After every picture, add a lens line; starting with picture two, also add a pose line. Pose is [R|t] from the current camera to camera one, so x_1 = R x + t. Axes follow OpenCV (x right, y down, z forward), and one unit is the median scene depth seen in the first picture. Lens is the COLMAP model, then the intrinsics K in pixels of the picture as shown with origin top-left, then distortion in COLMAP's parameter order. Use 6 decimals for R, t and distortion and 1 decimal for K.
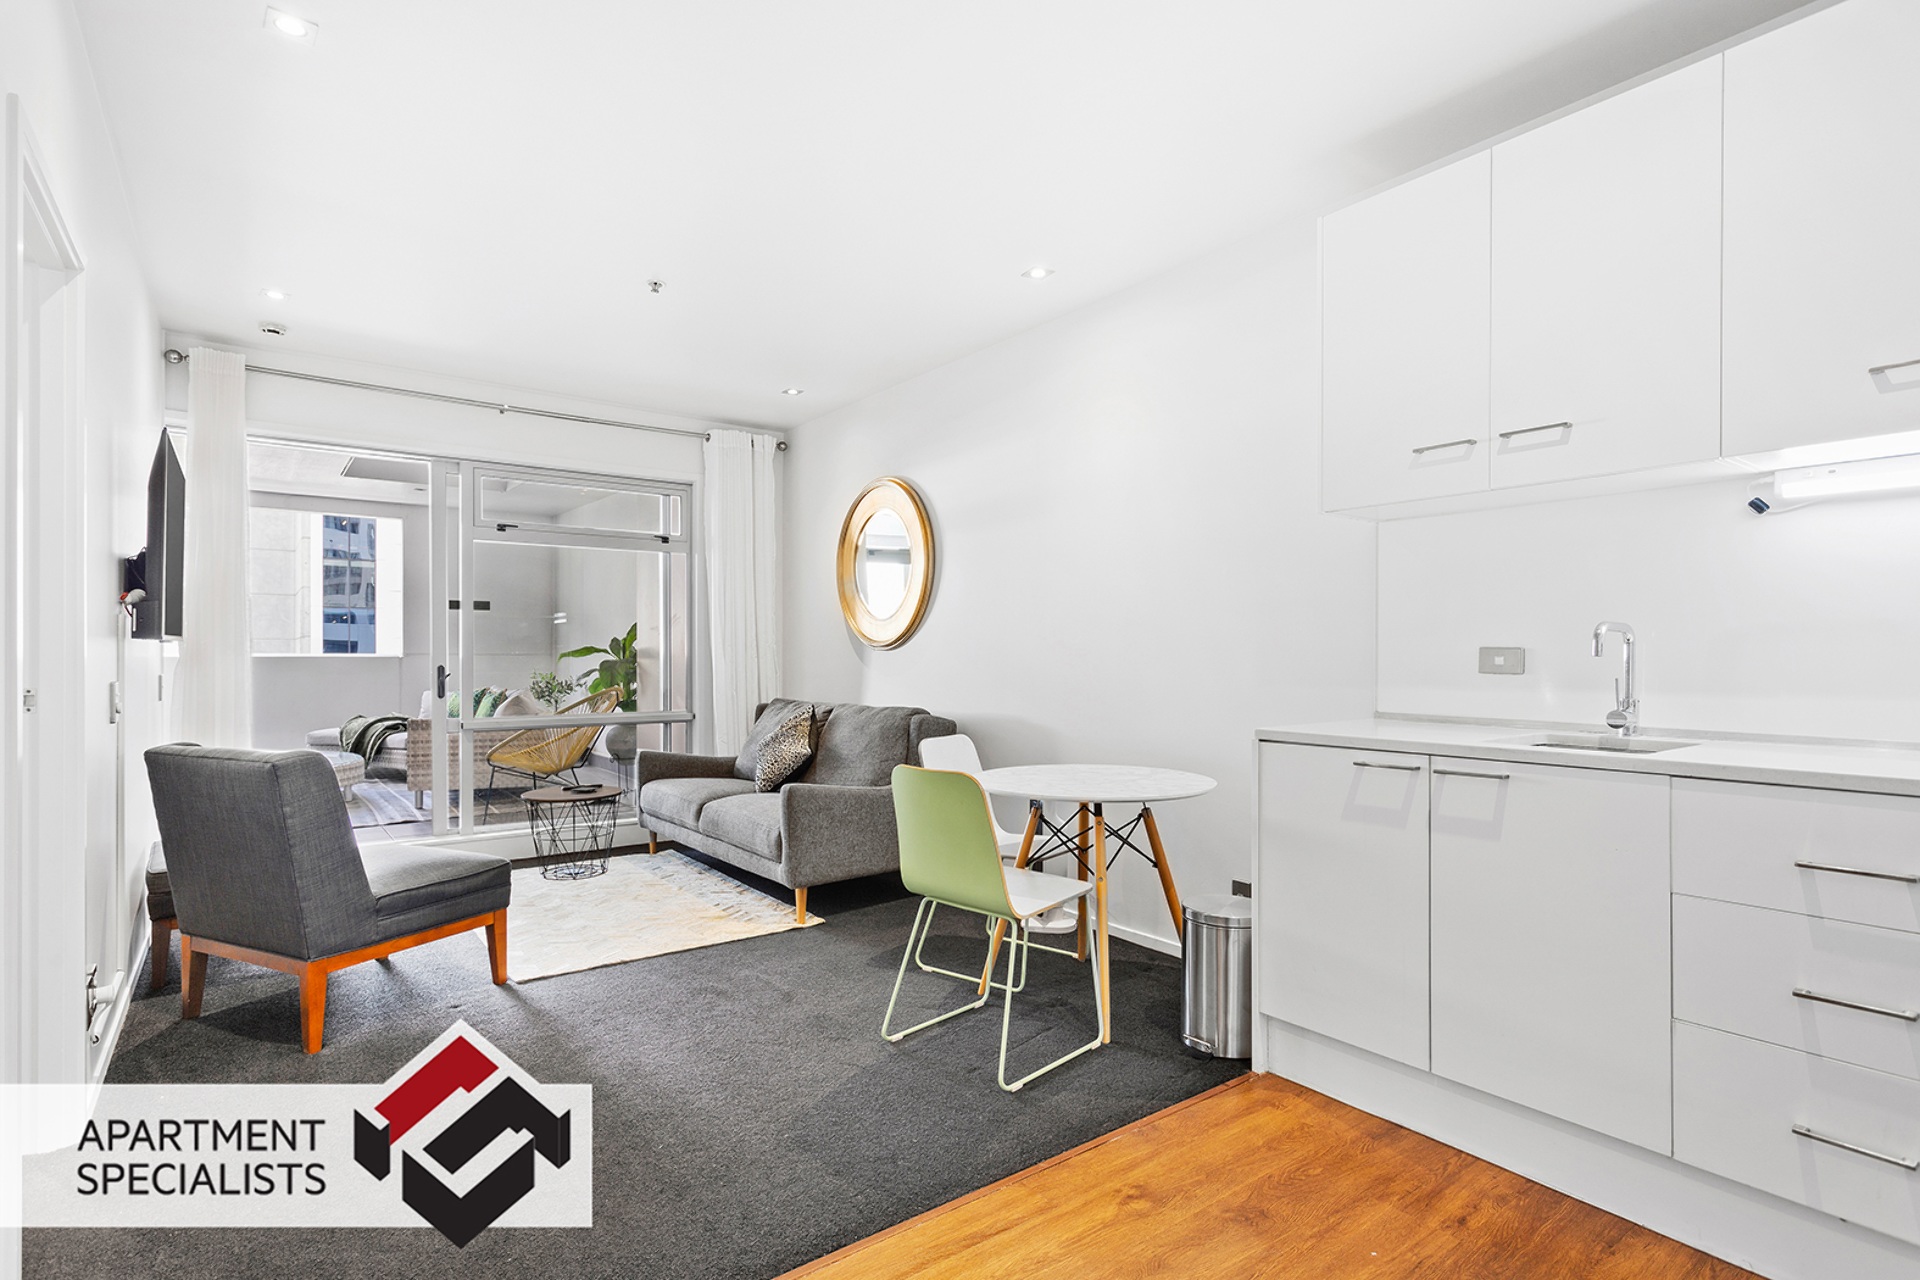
lens RADIAL K [[945.5, 0, 958.7], [0, 945.5, 653.7], [0, 0, 1]] dist [0.001091, 0.000260]
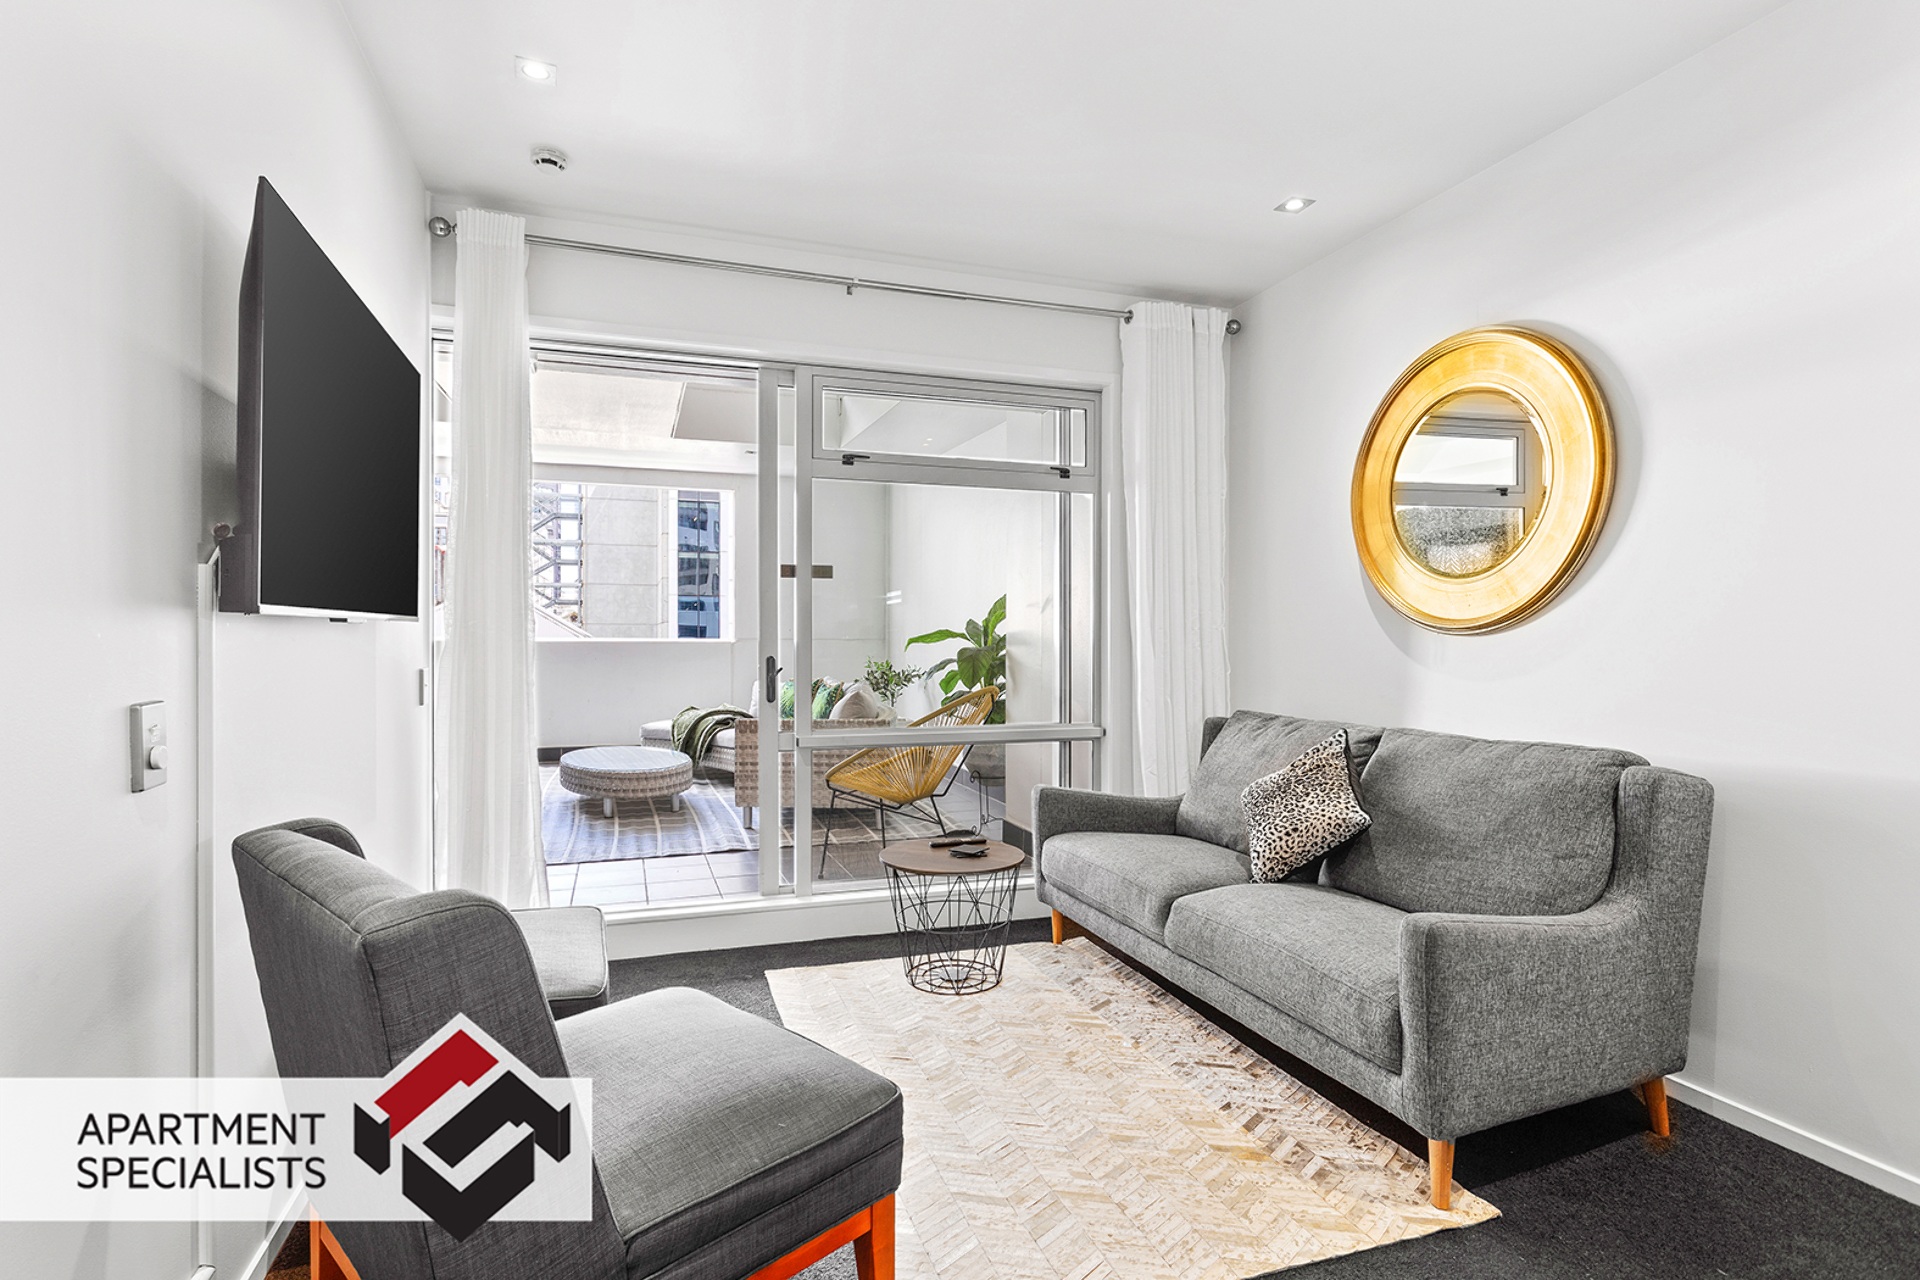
lens RADIAL K [[957.6, 0, 960.0], [0, 957.6, 640.0], [0, 0, 1]] dist [-0.000029, 0.000292]
pose [[0.952928, 0.002246, -0.303190, -0.171230], [-0.001789, 0.999997, 0.001786, -0.001012], [0.303193, -0.001160, 0.952929, 0.315653]]
